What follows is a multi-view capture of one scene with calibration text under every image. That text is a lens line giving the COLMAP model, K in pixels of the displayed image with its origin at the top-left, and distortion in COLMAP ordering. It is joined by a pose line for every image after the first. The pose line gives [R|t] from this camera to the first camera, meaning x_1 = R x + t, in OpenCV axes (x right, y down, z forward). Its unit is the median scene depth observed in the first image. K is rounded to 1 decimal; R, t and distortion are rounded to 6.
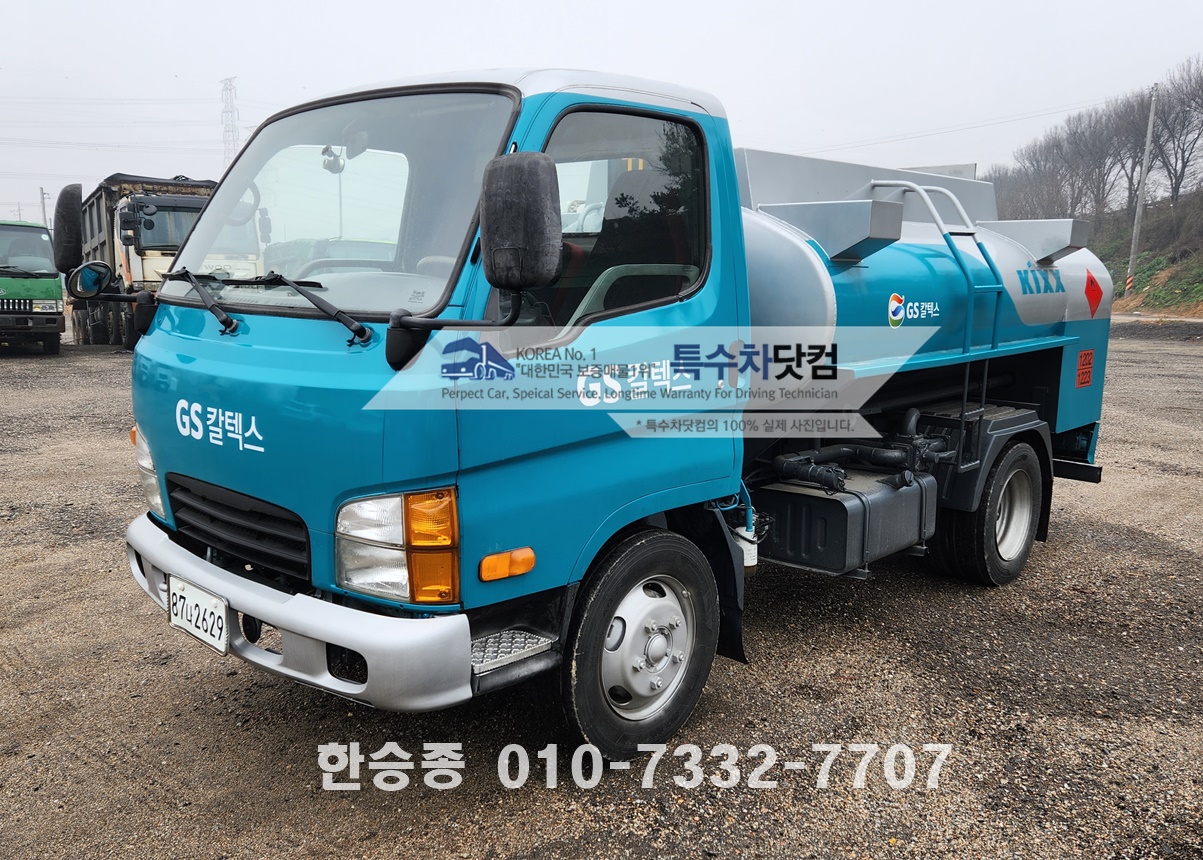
lens RADIAL K [[998.6, 0, 597.1], [0, 998.6, 431.1], [0, 0, 1]] dist [0.069106, 0.001517]
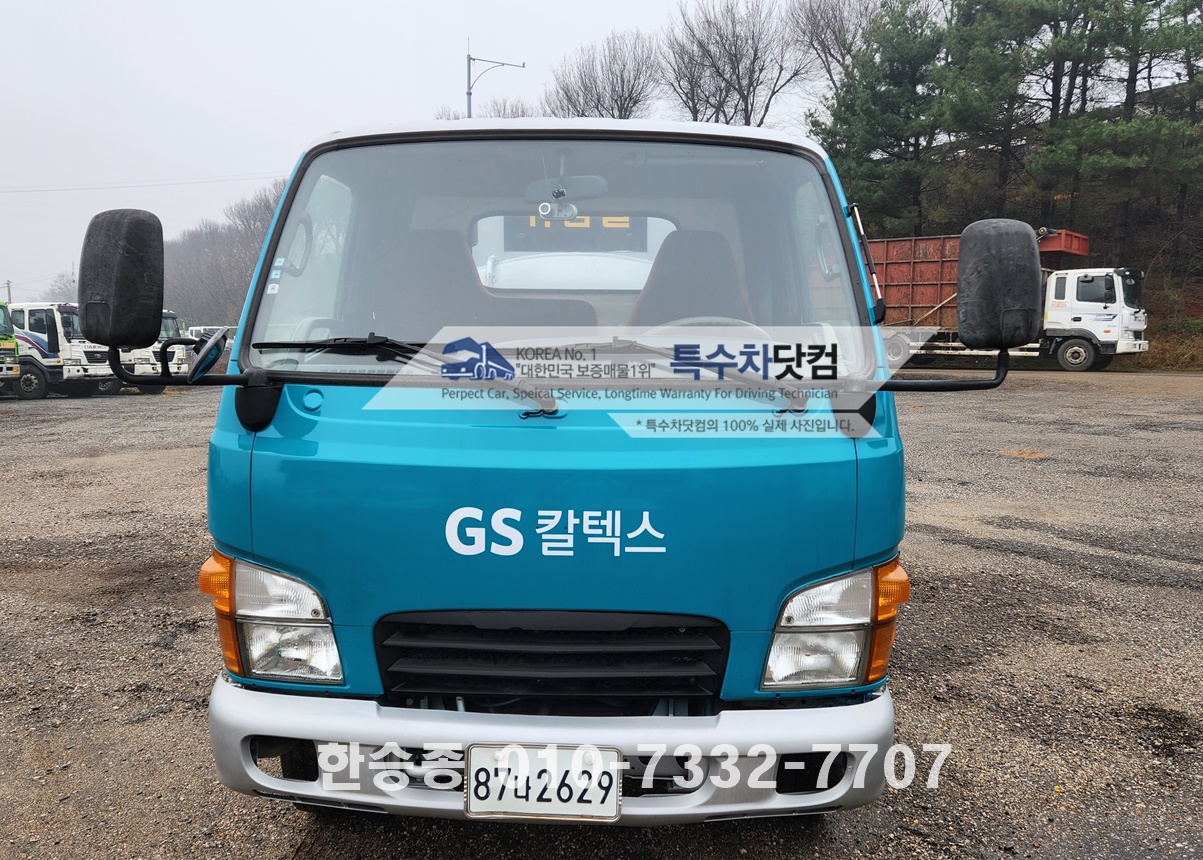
lens RADIAL K [[998.6, 0, 598.0], [0, 998.6, 428.8], [0, 0, 1]] dist [0.069106, 0.001517]
pose [[0.744052, -0.075624, 0.663828, -0.886150], [0.110594, 0.993808, -0.010744, -0.075242], [-0.658904, 0.081409, 0.747808, 0.400241]]
